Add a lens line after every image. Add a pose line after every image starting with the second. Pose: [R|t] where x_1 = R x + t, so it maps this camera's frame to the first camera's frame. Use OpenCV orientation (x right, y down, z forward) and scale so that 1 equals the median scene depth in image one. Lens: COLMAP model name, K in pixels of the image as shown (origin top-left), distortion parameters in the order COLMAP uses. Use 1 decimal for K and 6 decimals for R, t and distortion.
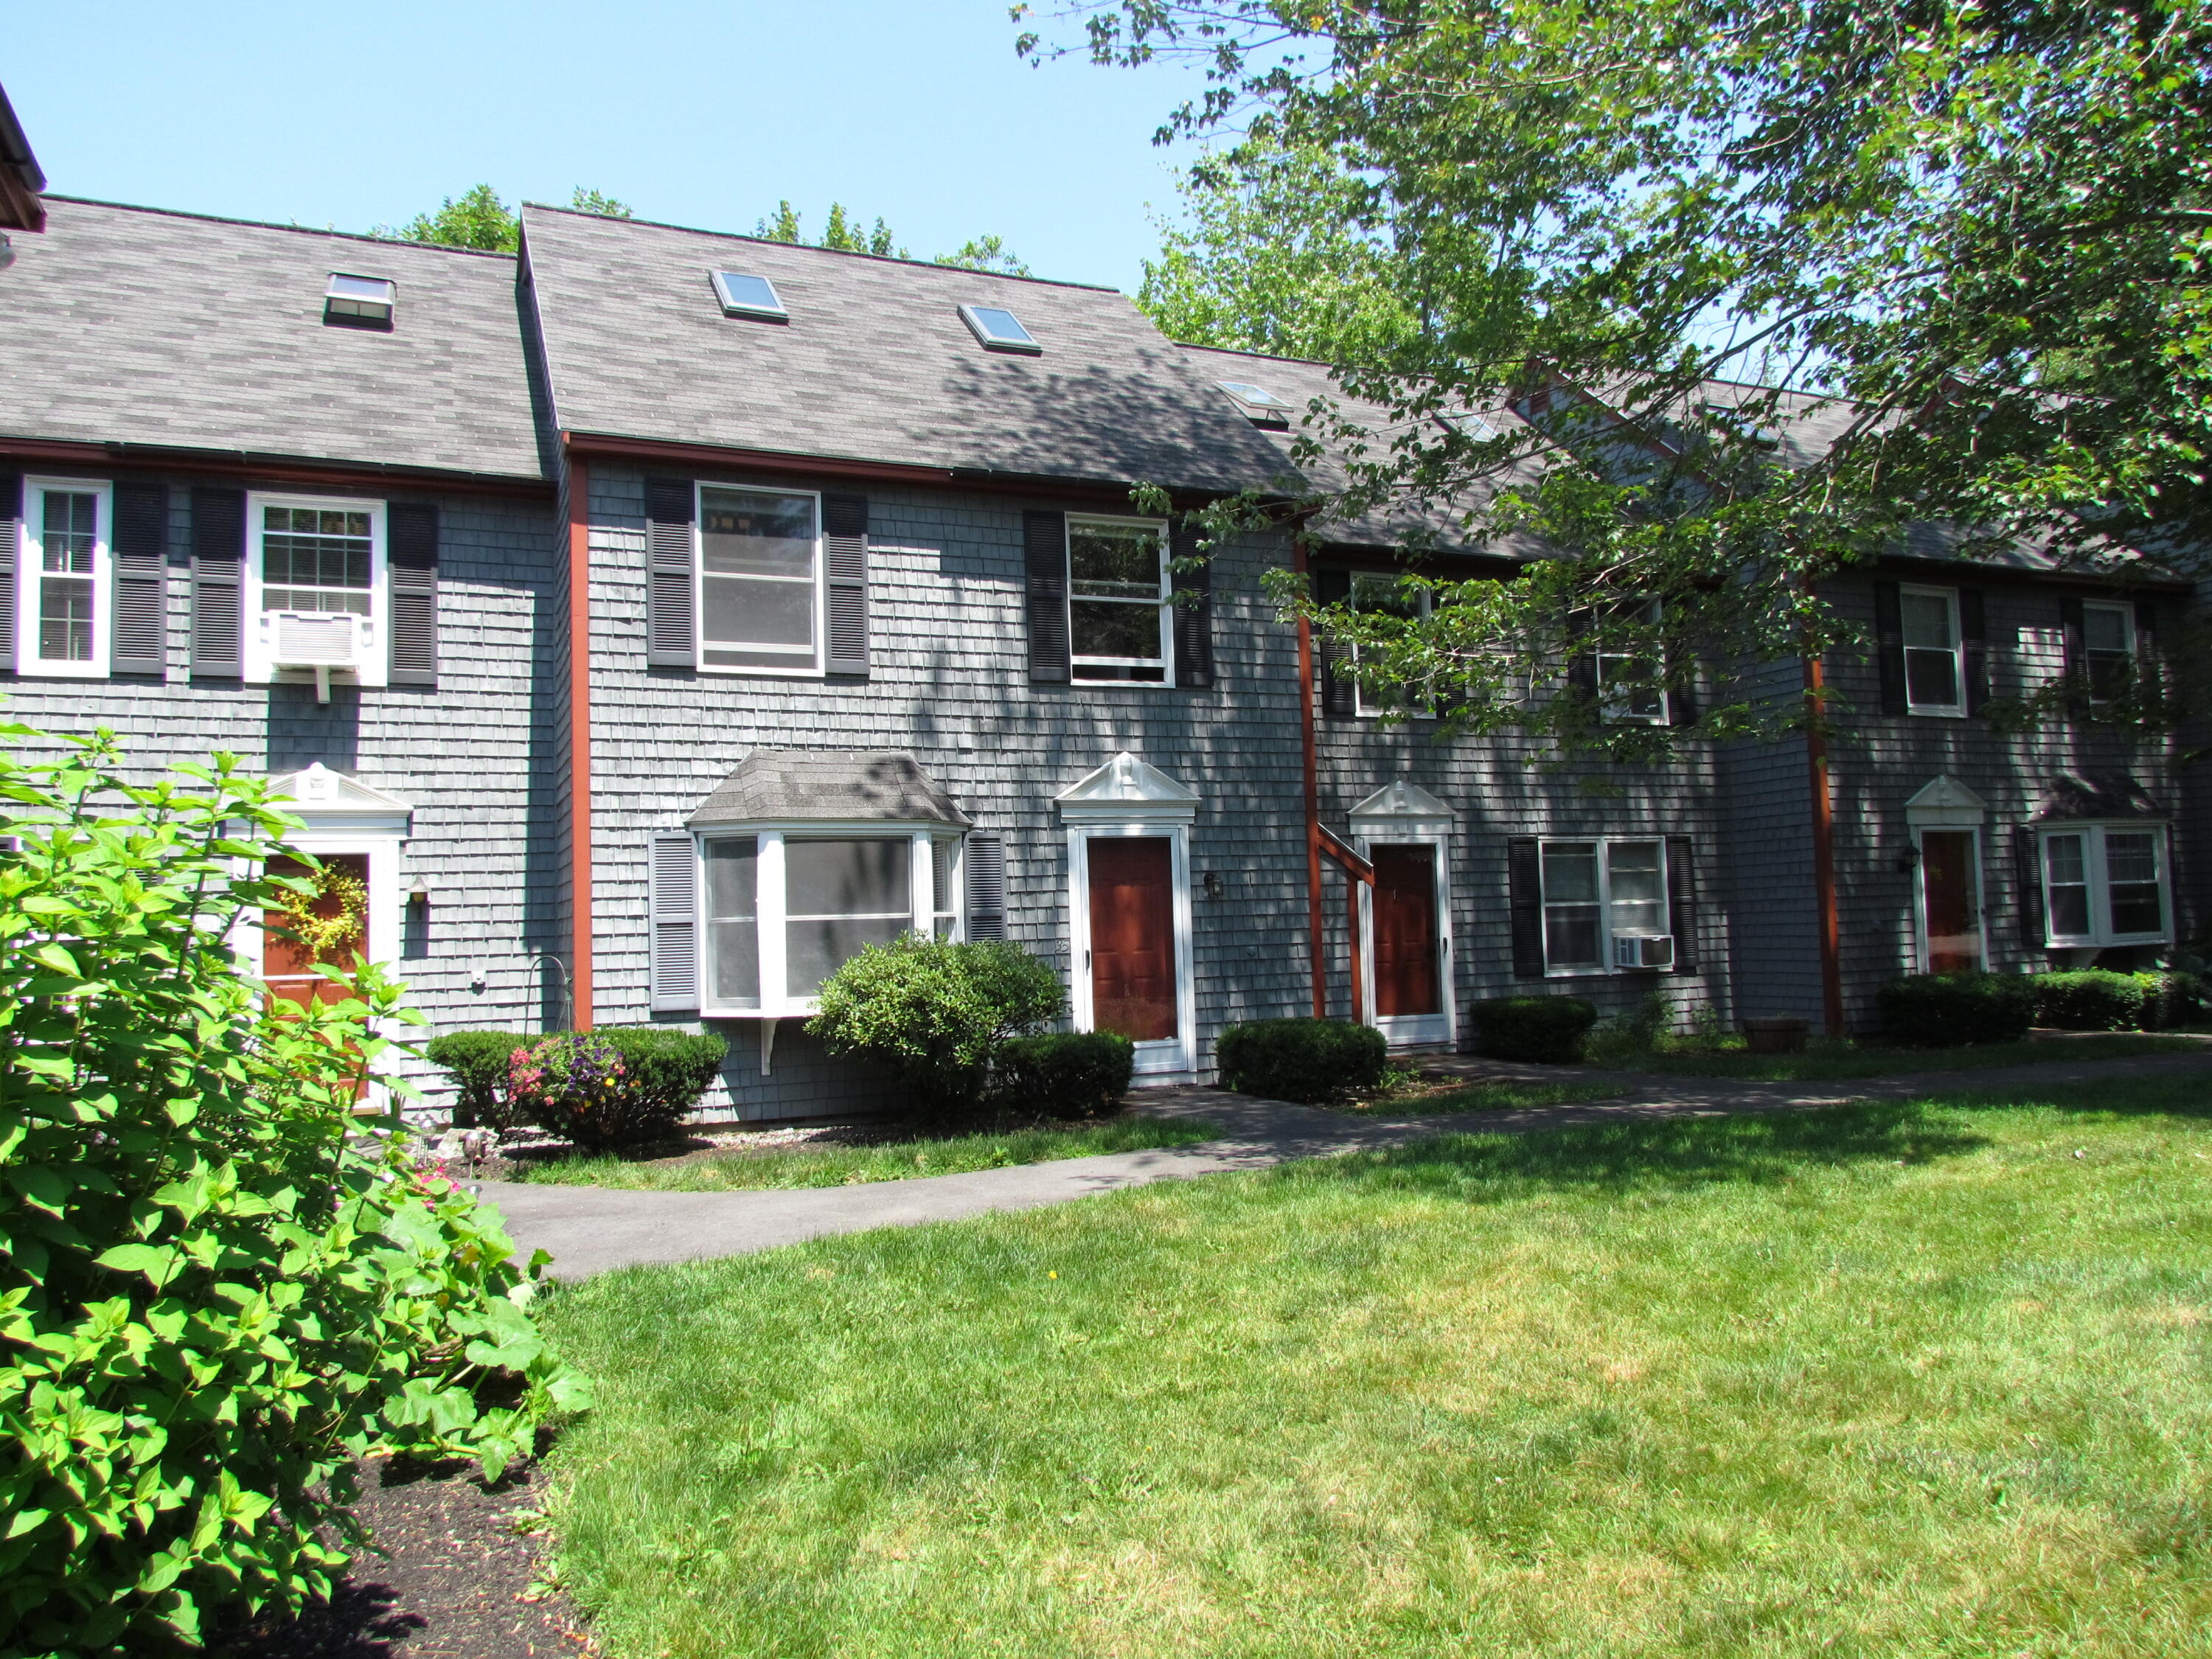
lens RADIAL K [[1608.3, 0, 1106.0], [0, 1608.3, 829.5], [0, 0, 1]] dist [-0.011382, -0.001025]
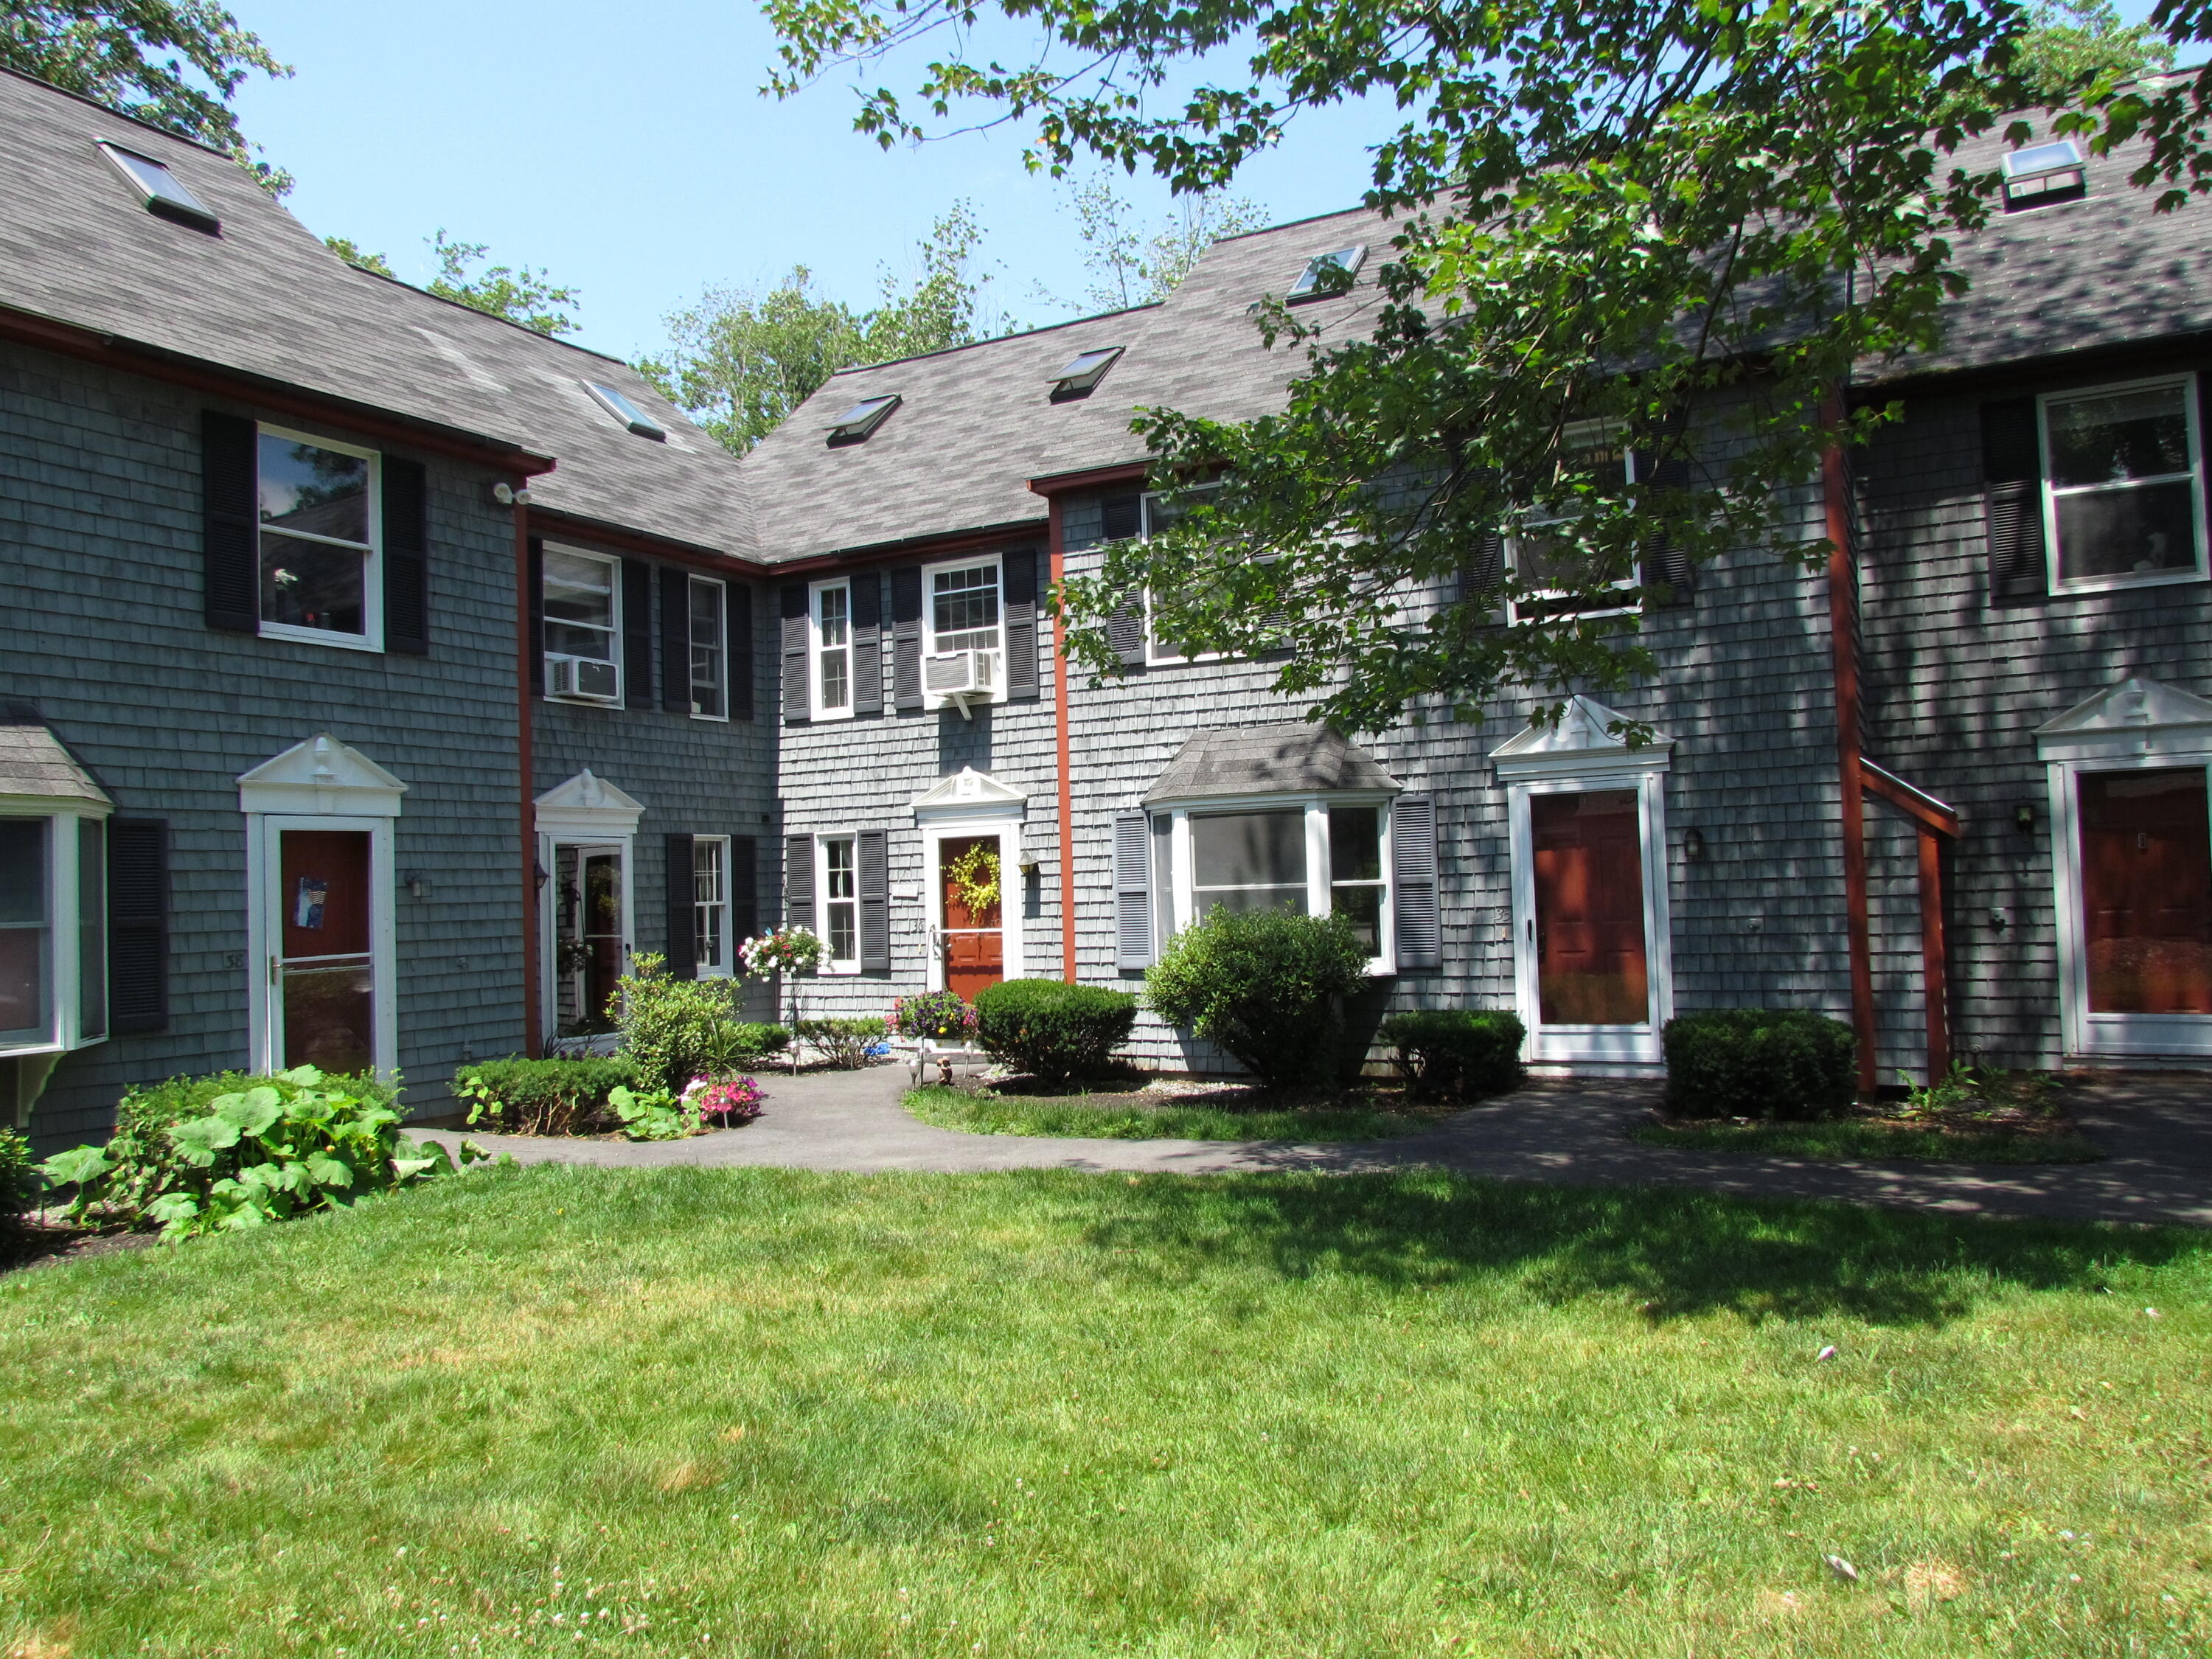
lens RADIAL K [[1608.3, 0, 1106.0], [0, 1608.3, 829.5], [0, 0, 1]] dist [-0.011382, -0.001025]
pose [[0.610894, -0.022455, -0.791394, 0.607729], [0.065133, 0.997635, 0.021970, -0.011935], [0.789028, -0.064968, 0.610912, 0.289017]]
